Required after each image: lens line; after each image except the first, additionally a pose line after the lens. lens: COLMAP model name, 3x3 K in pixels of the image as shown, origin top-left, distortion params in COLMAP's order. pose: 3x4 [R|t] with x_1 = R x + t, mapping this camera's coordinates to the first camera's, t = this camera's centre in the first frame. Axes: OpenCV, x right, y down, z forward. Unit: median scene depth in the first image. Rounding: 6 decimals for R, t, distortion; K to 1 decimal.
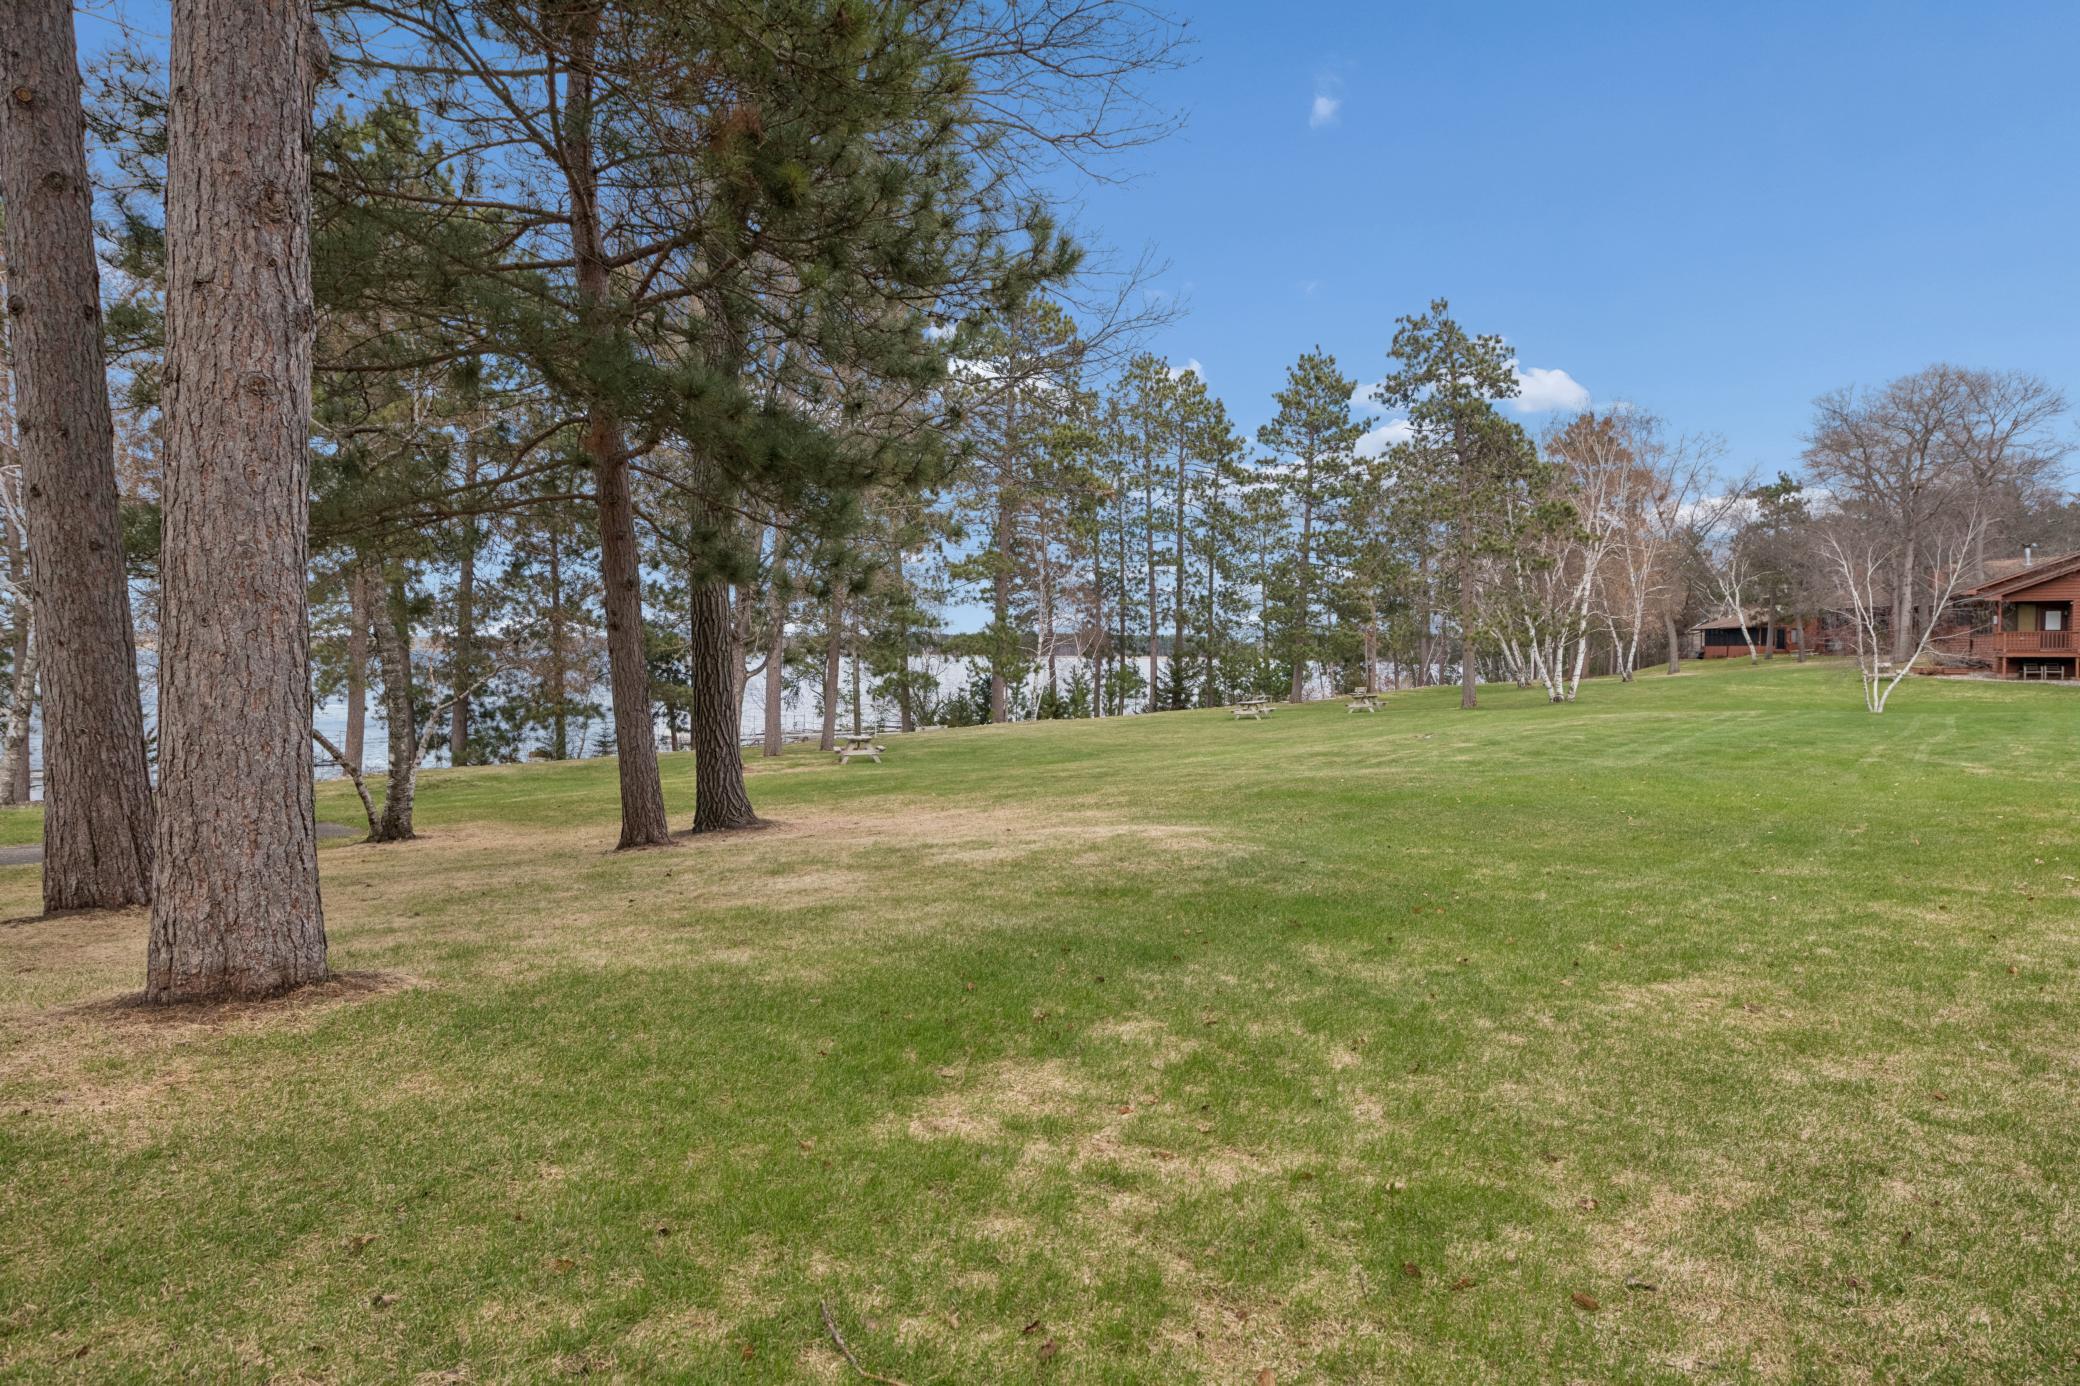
lens RADIAL K [[1056.7, 0, 1040.8], [0, 1056.7, 662.3], [0, 0, 1]] dist [0.000189, -0.001184]
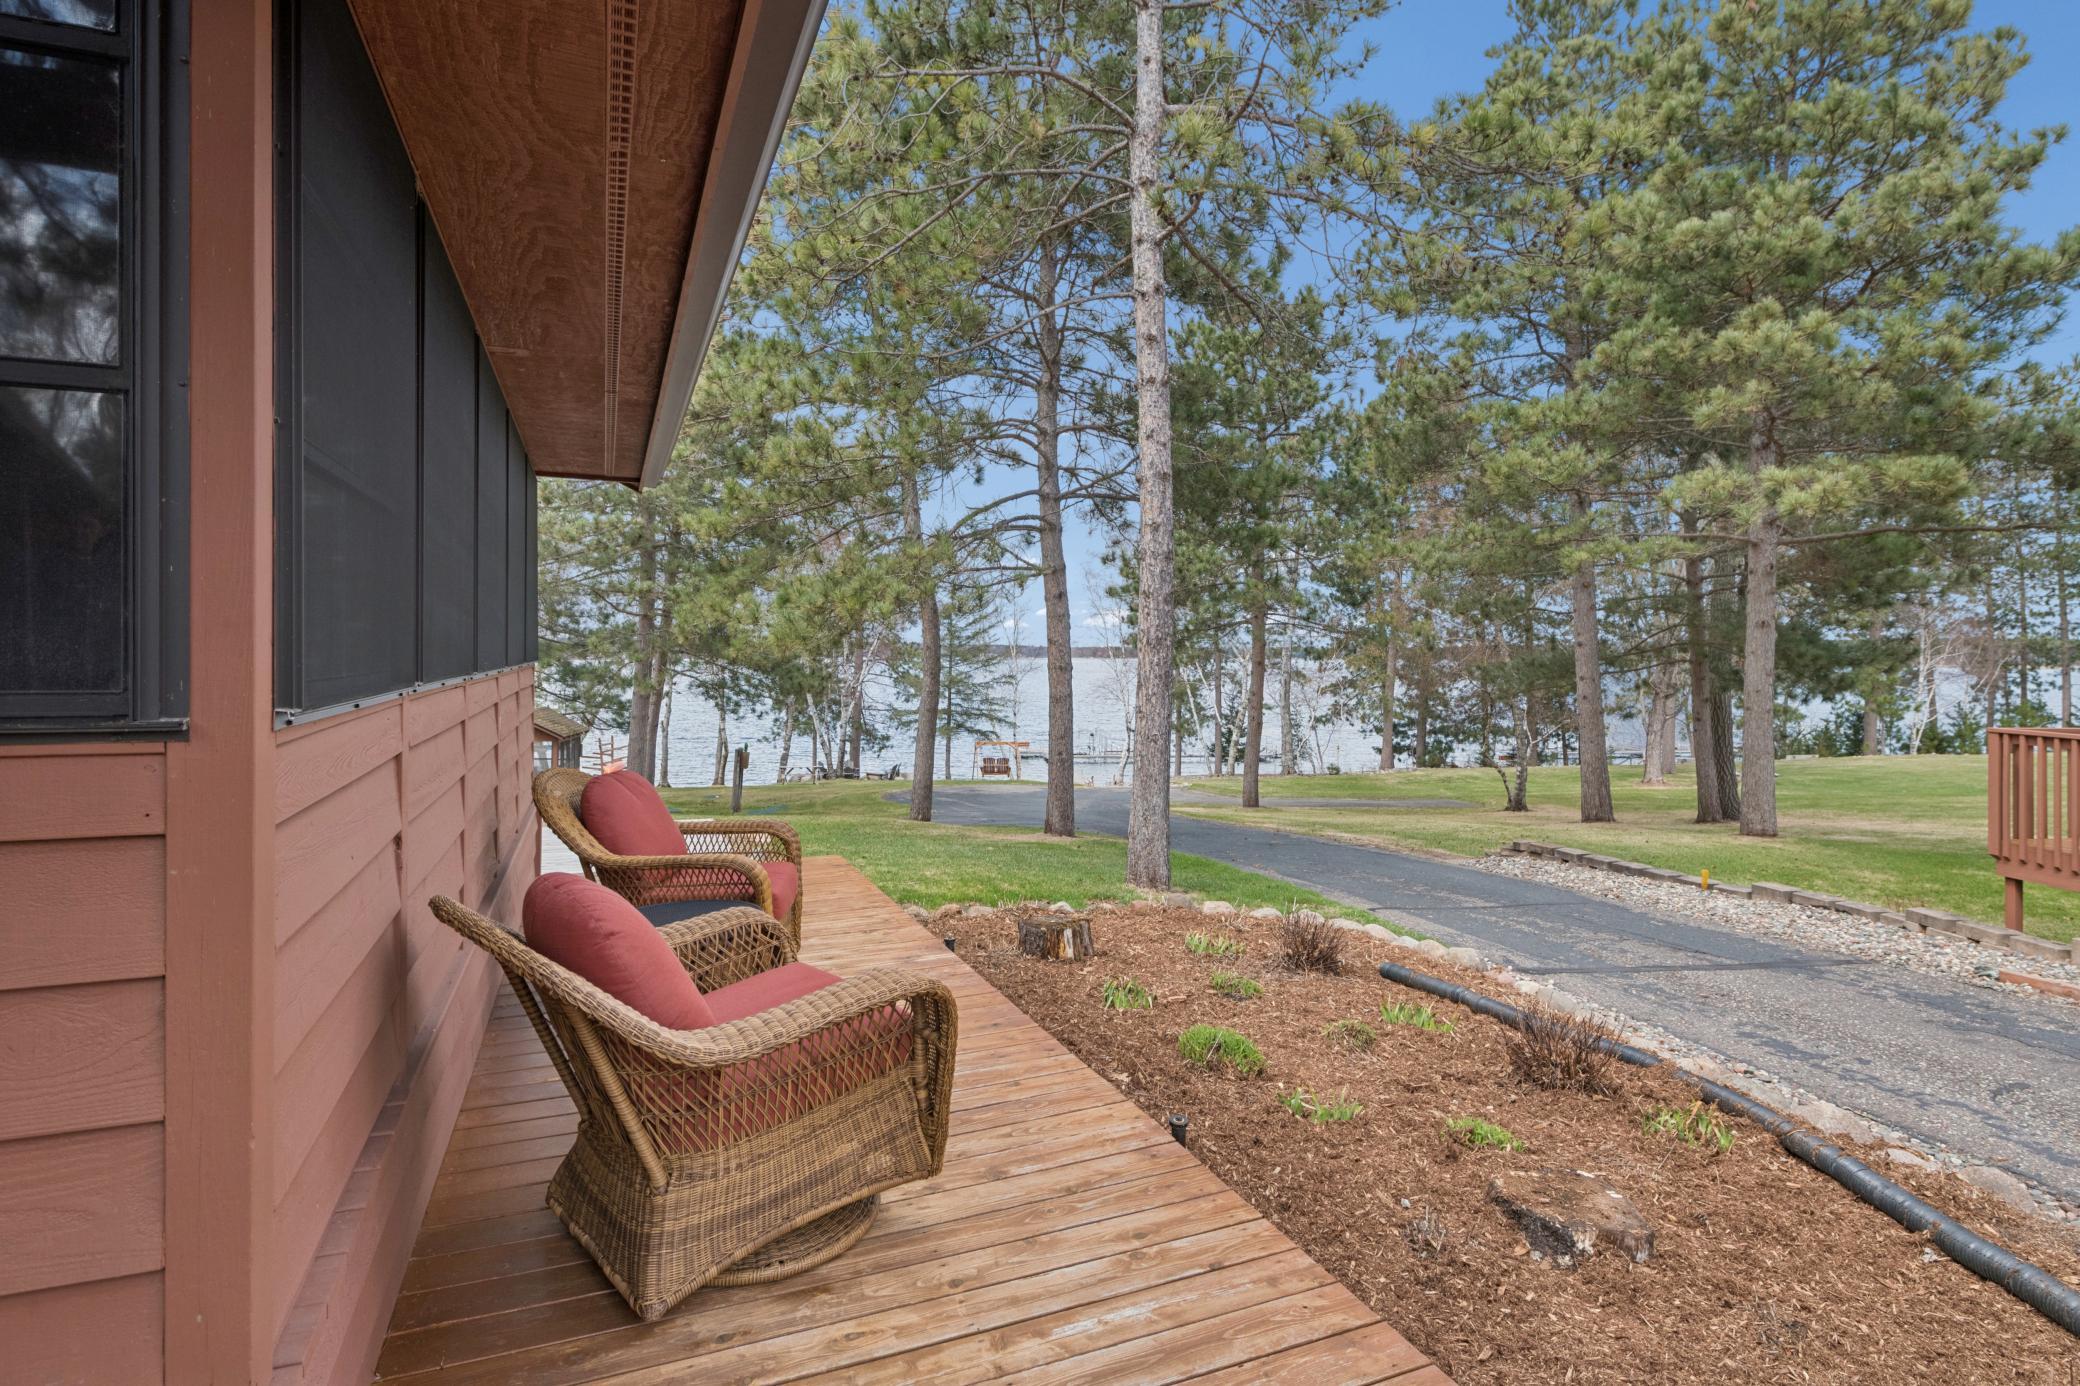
lens RADIAL K [[1056.7, 0, 1040.8], [0, 1056.7, 662.3], [0, 0, 1]] dist [0.000189, -0.001184]
pose [[0.778071, -0.005698, -0.628151, -0.019811], [0.005904, 0.999981, -0.001758, -0.039491], [0.628149, -0.002341, 0.778090, -0.389012]]
